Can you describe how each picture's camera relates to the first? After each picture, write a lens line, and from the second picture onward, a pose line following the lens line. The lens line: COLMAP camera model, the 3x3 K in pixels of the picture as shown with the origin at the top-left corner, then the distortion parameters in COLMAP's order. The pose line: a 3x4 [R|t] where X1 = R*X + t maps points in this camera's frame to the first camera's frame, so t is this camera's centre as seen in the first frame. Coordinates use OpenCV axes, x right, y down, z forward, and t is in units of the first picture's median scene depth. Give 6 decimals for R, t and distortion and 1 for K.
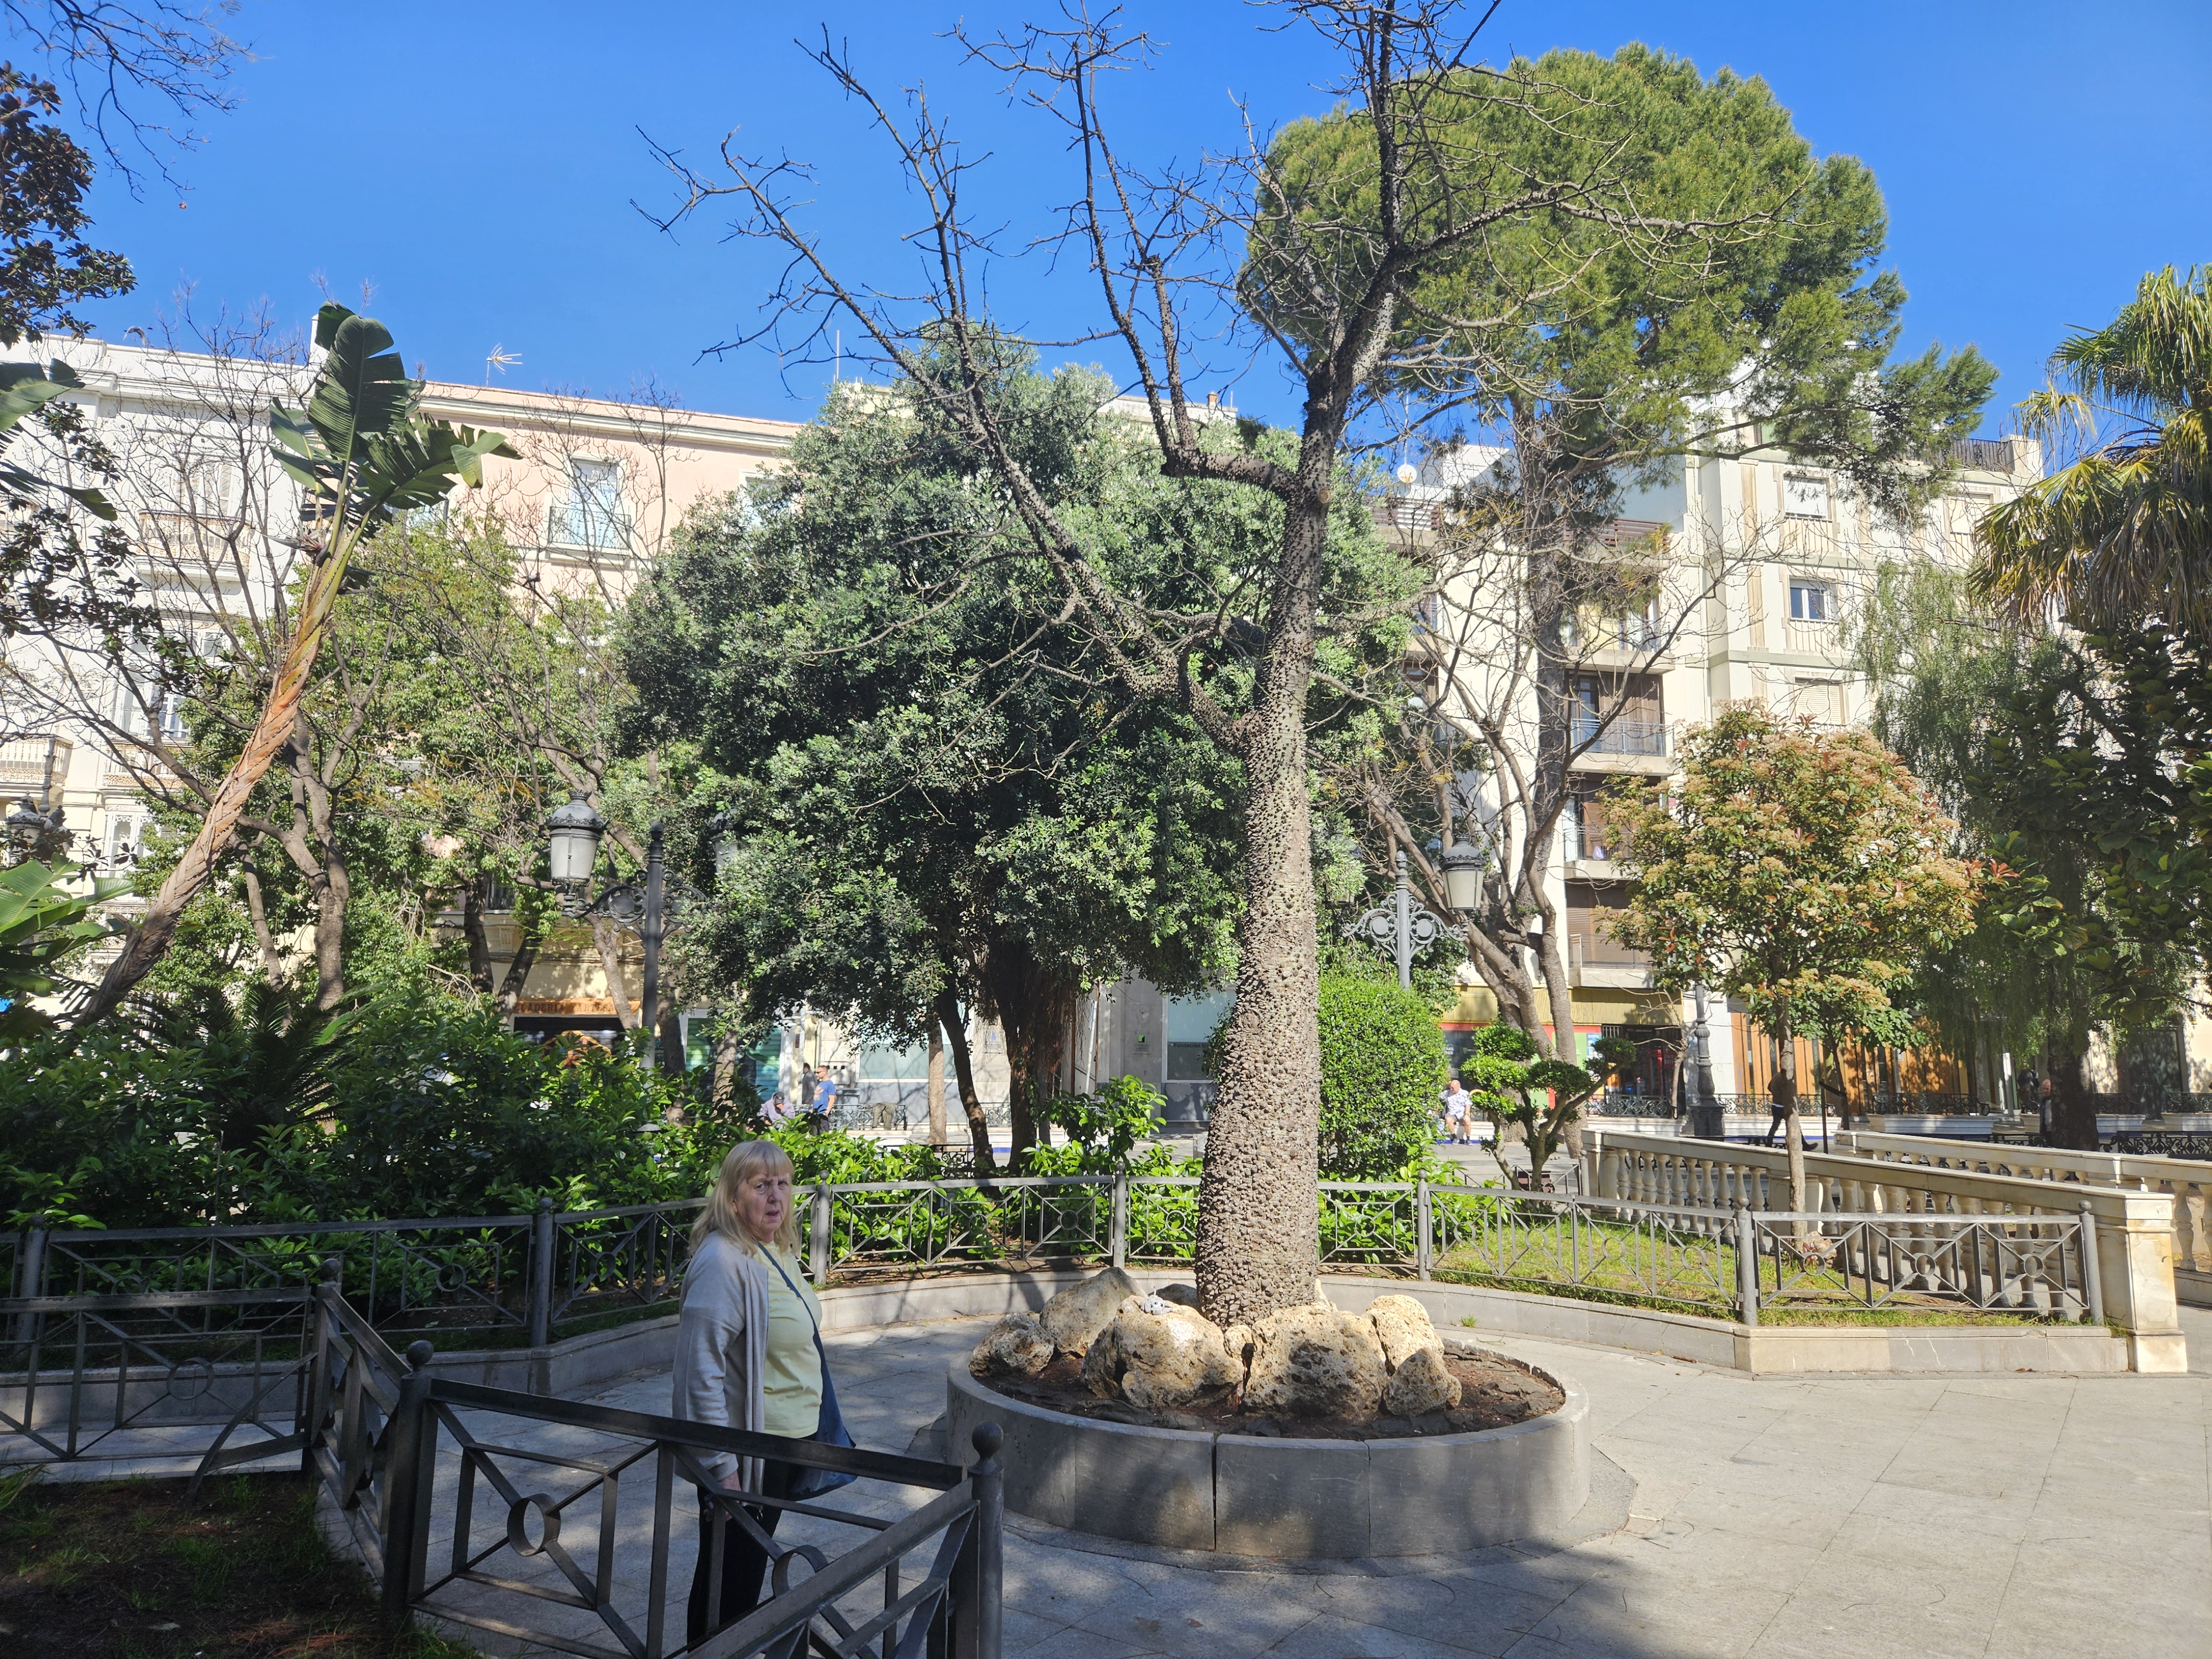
lens RADIAL K [[1482.0, 0, 1100.8], [0, 1482.0, 818.6], [0, 0, 1]] dist [0.075212, -0.064404]
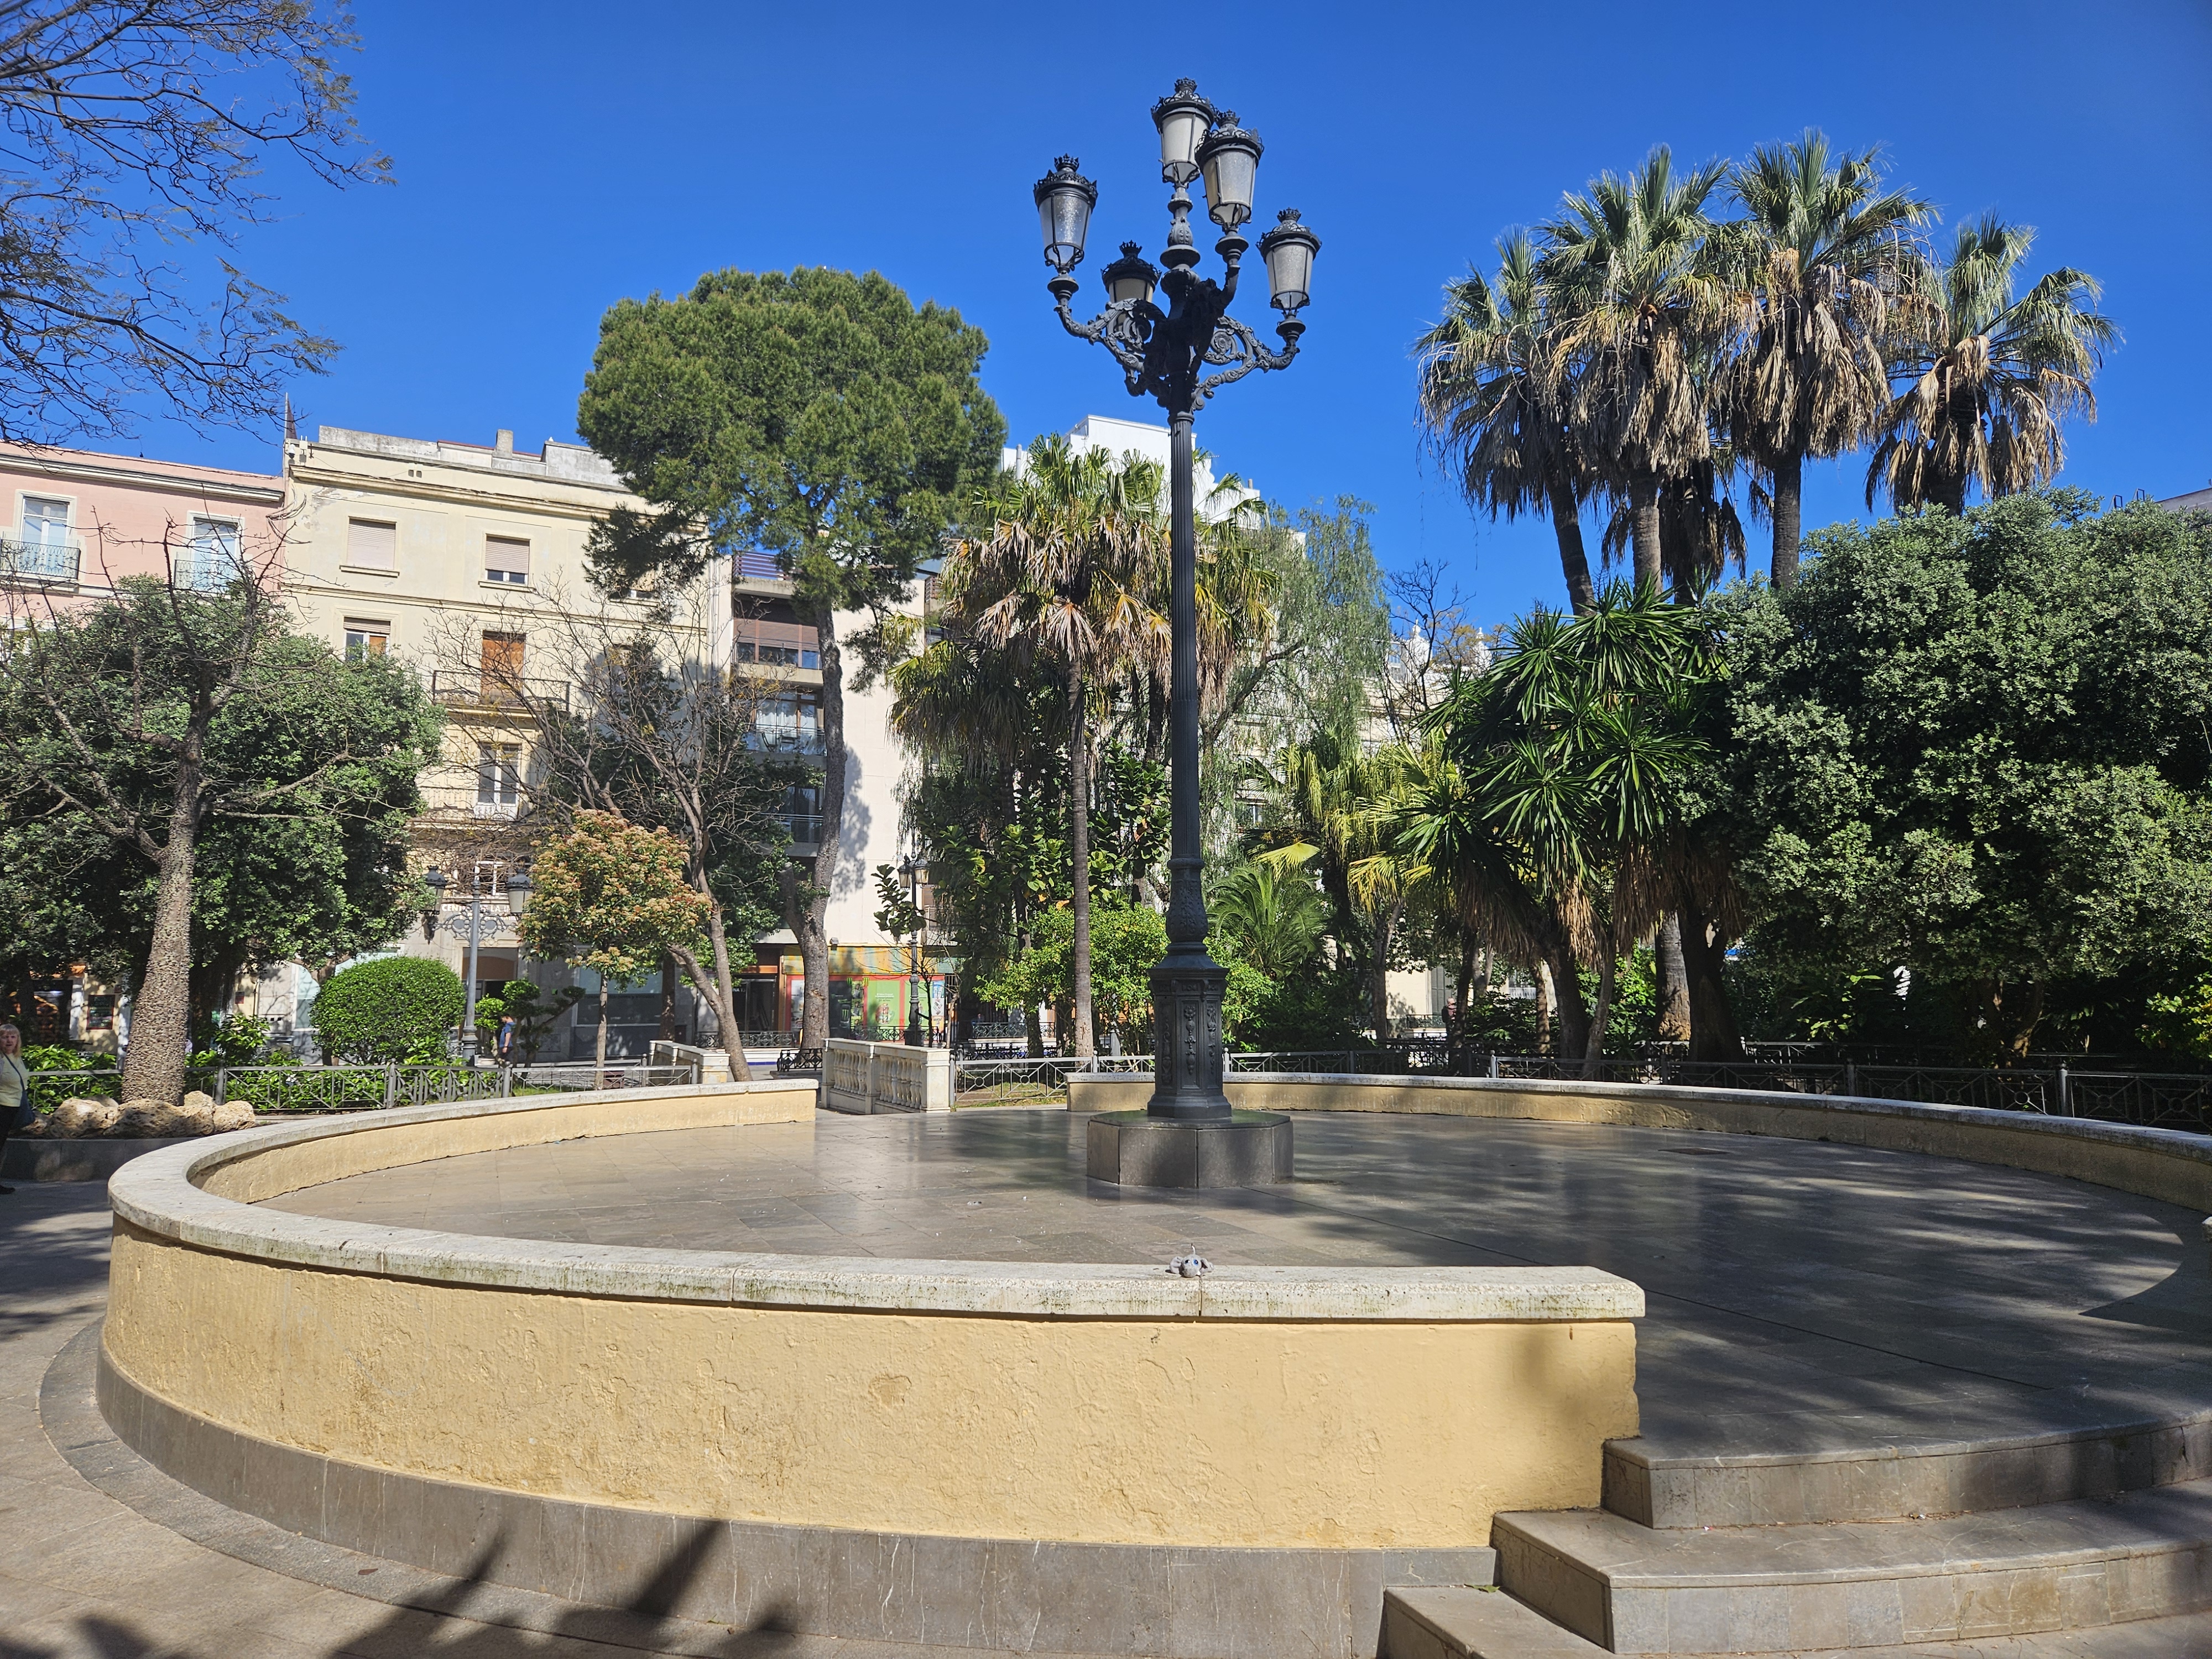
lens RADIAL K [[1482.0, 0, 1100.8], [0, 1482.0, 818.6], [0, 0, 1]] dist [0.075212, -0.064404]
pose [[0.977104, 0.015783, 0.212178, 0.640772], [-0.022465, 0.999324, 0.029116, -0.137389], [-0.211575, -0.033216, 0.976797, -0.989458]]
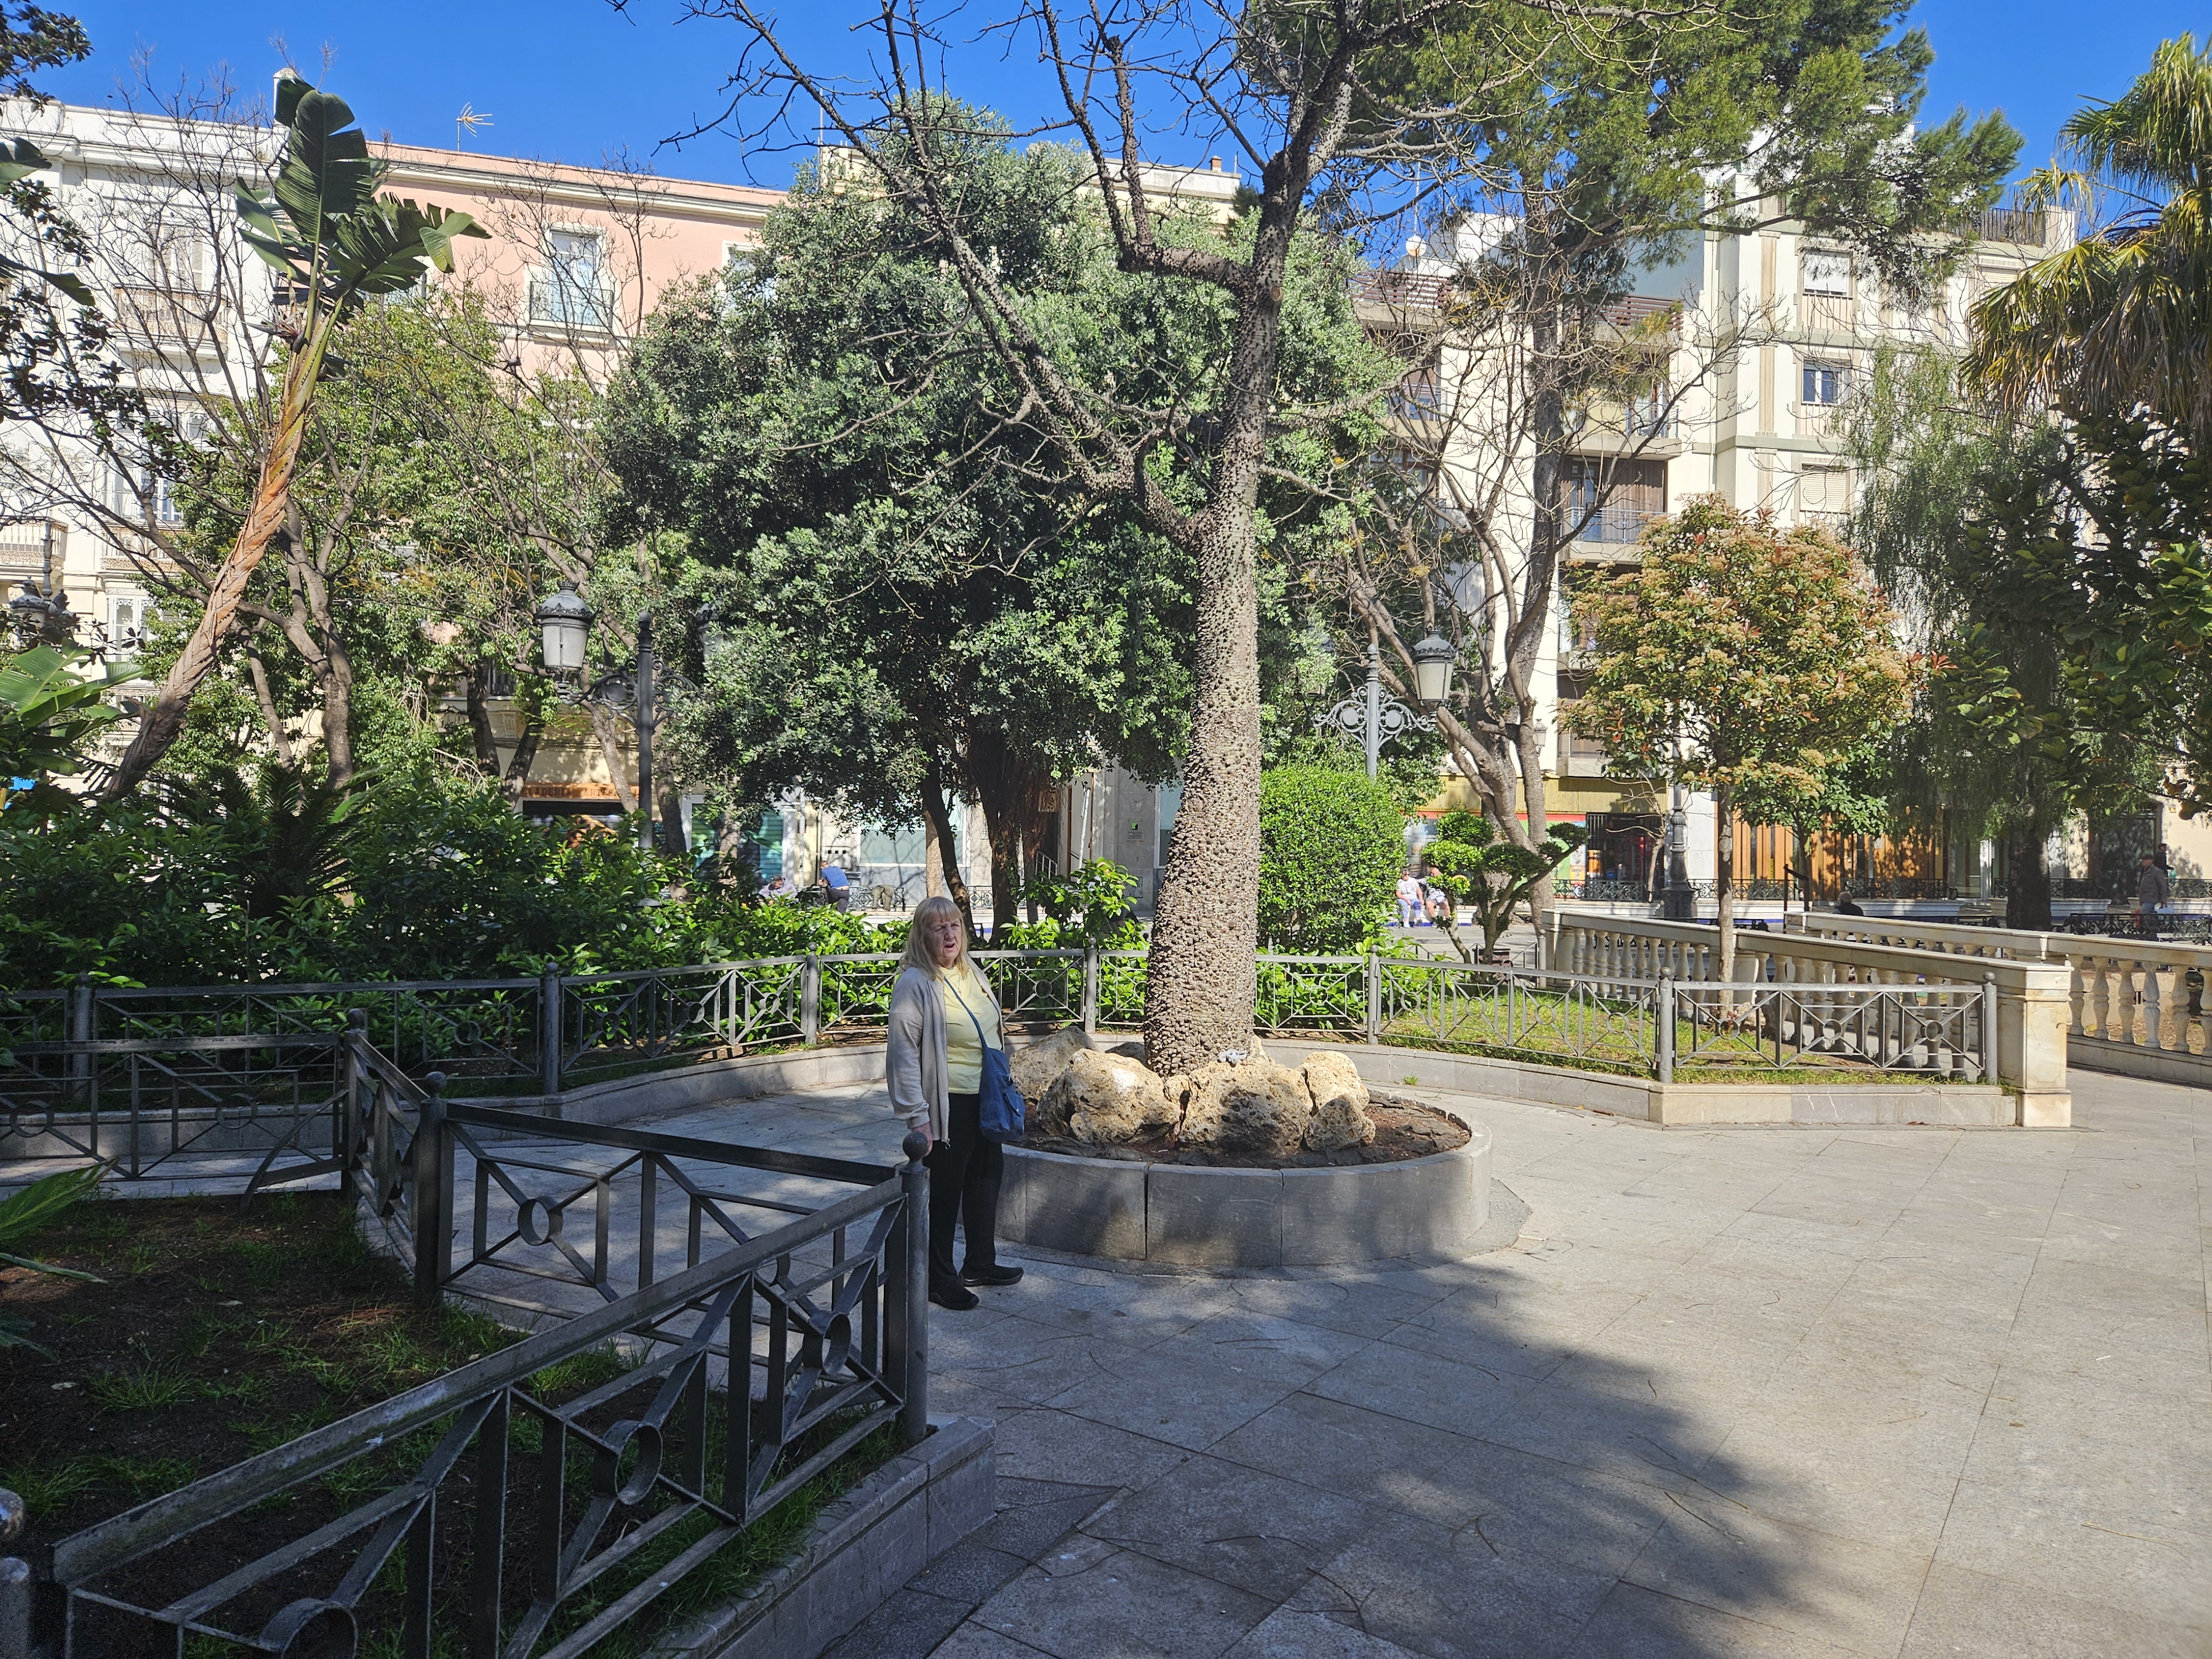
lens RADIAL K [[1482.0, 0, 1100.8], [0, 1482.0, 818.6], [0, 0, 1]] dist [0.075212, -0.064404]
pose [[0.999985, 0.003806, -0.004007, 0.022248], [-0.003204, 0.990031, 0.140812, -0.003064], [0.004503, -0.140797, 0.990028, -0.039238]]
